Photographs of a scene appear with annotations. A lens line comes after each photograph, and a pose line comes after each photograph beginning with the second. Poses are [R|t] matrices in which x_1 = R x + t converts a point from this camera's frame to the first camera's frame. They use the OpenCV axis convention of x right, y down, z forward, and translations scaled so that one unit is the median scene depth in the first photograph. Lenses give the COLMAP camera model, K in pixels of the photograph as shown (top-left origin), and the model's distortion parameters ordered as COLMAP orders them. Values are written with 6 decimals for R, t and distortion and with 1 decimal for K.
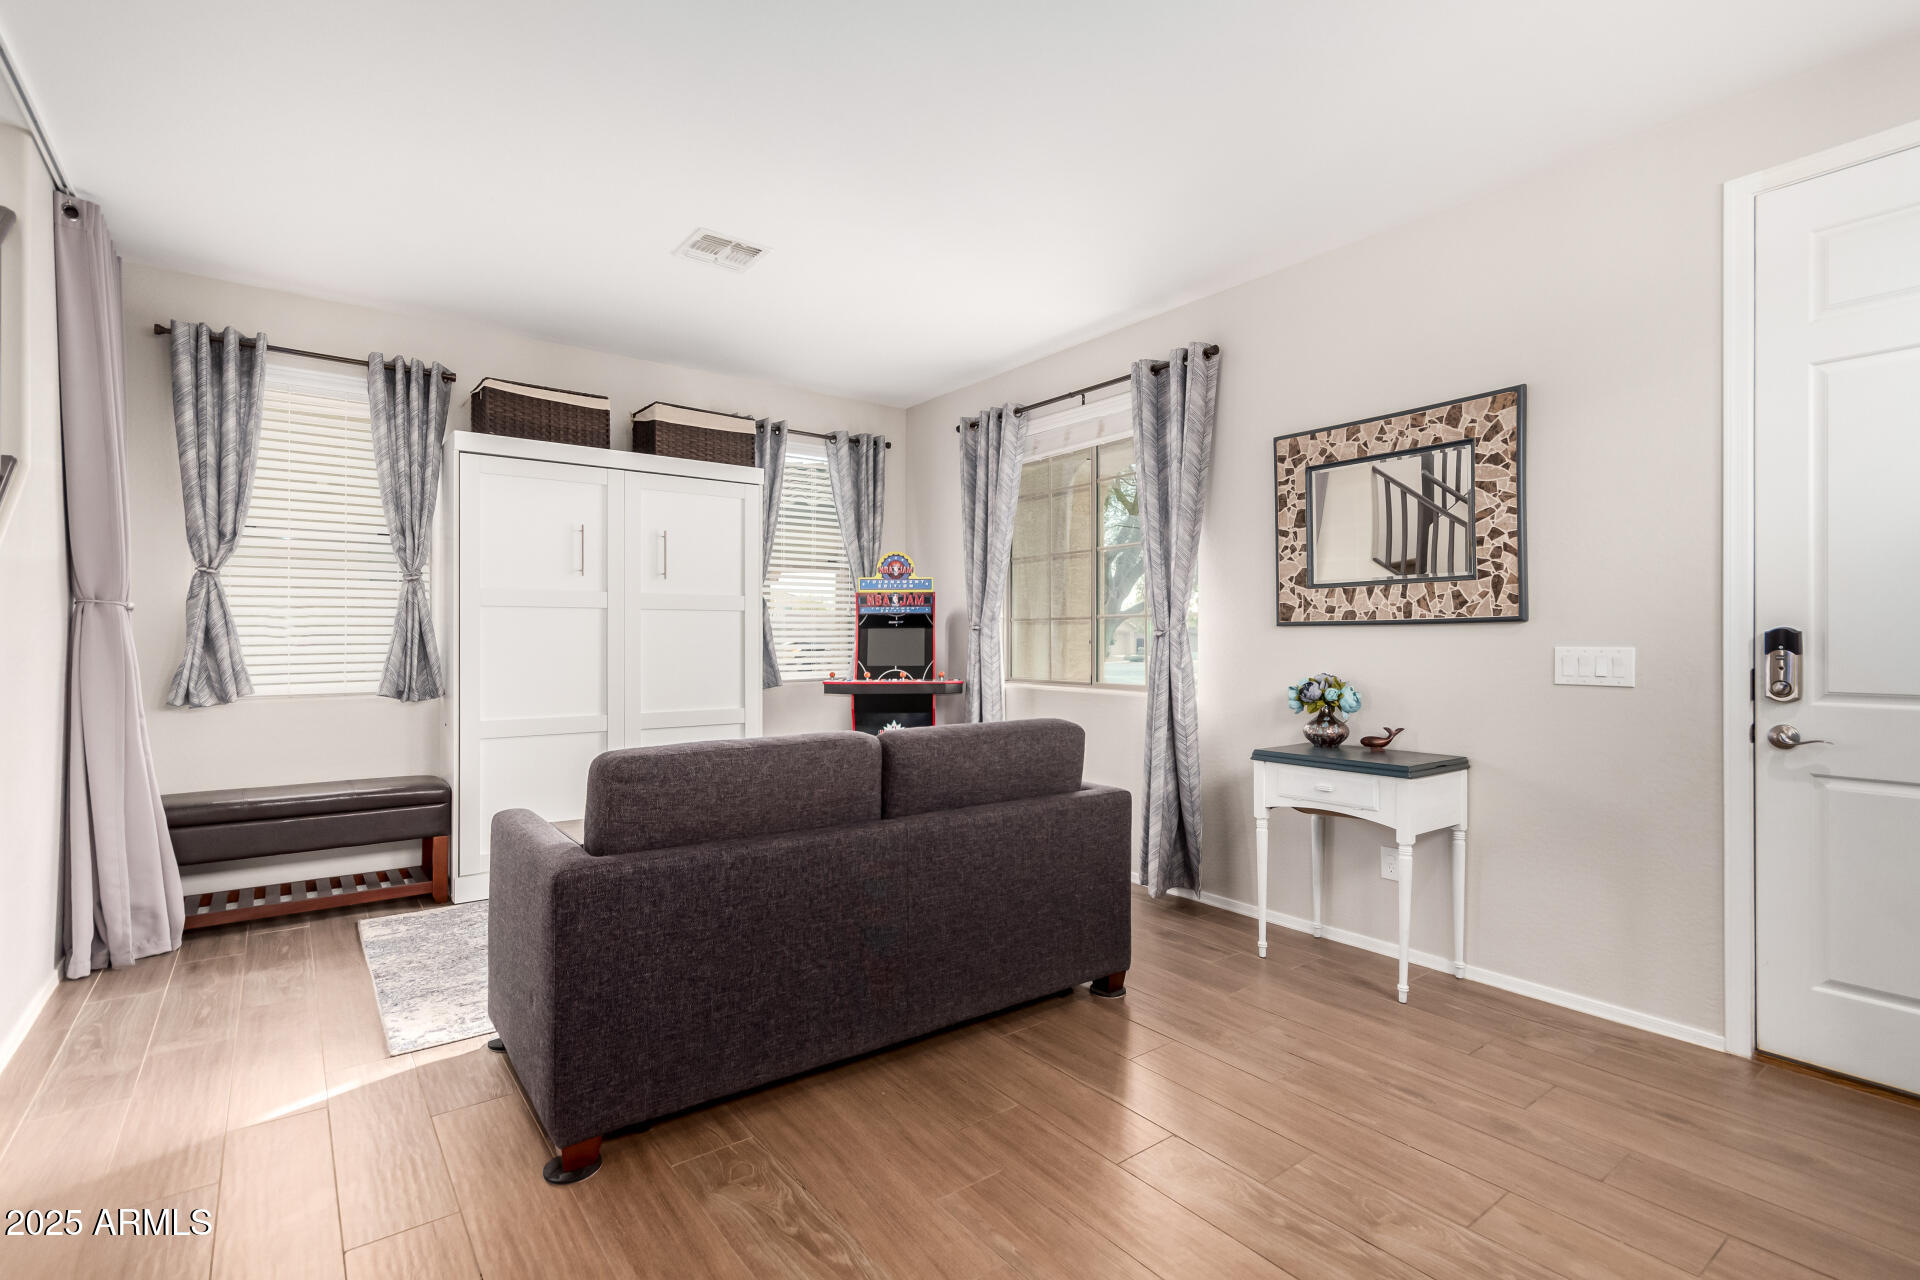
lens RADIAL K [[884.1, 0, 966.3], [0, 884.1, 645.8], [0, 0, 1]] dist [0.001838, 0.001387]
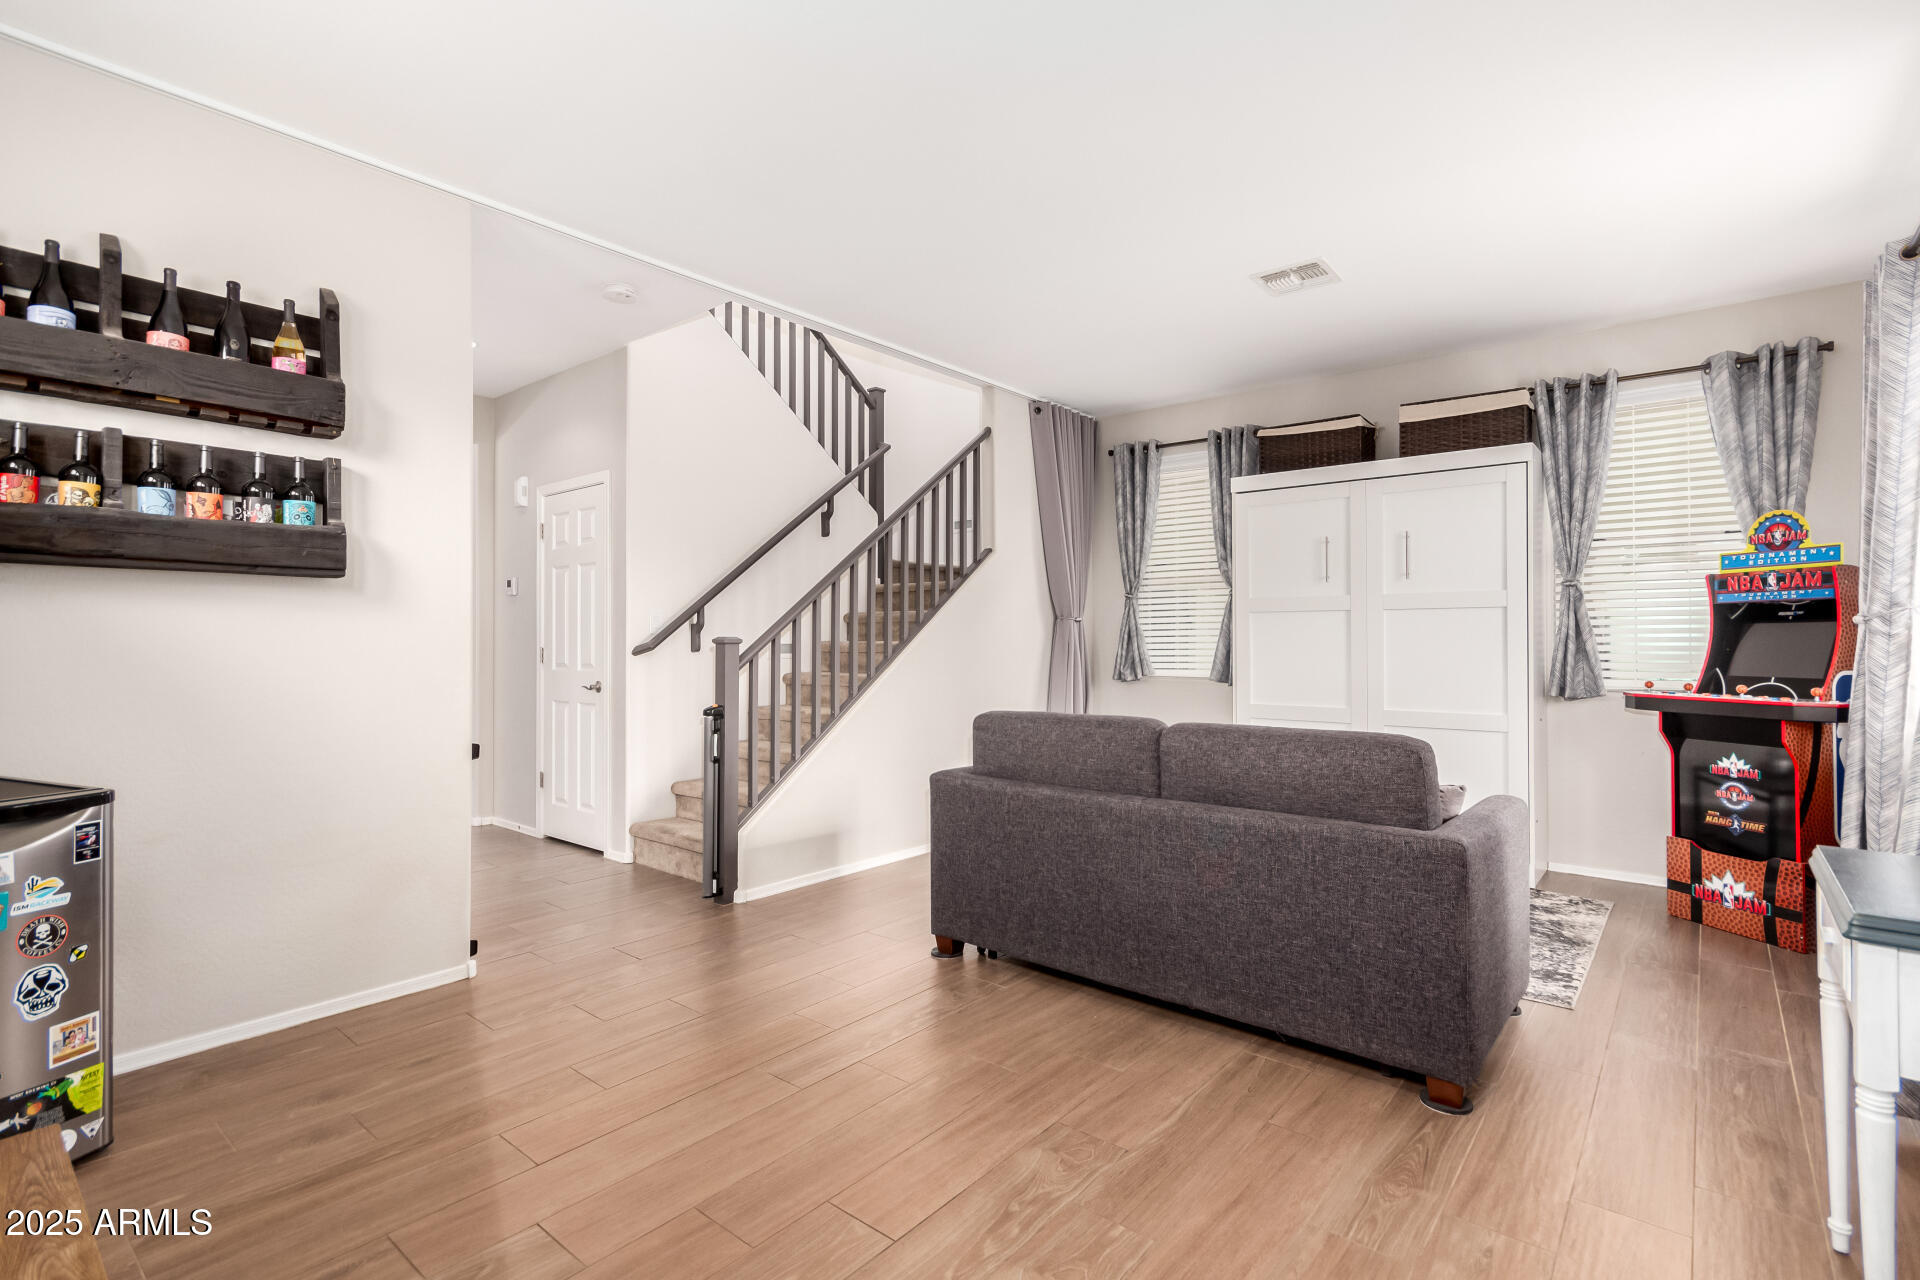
lens RADIAL K [[923.4, 0, 988.5], [0, 923.4, 629.2], [0, 0, 1]] dist [-0.000012, 0.000624]
pose [[0.240938, -0.010529, -0.970483, 0.717163], [-0.005949, 0.999906, -0.012325, -0.003037], [0.970522, 0.008743, 0.240853, 0.362515]]
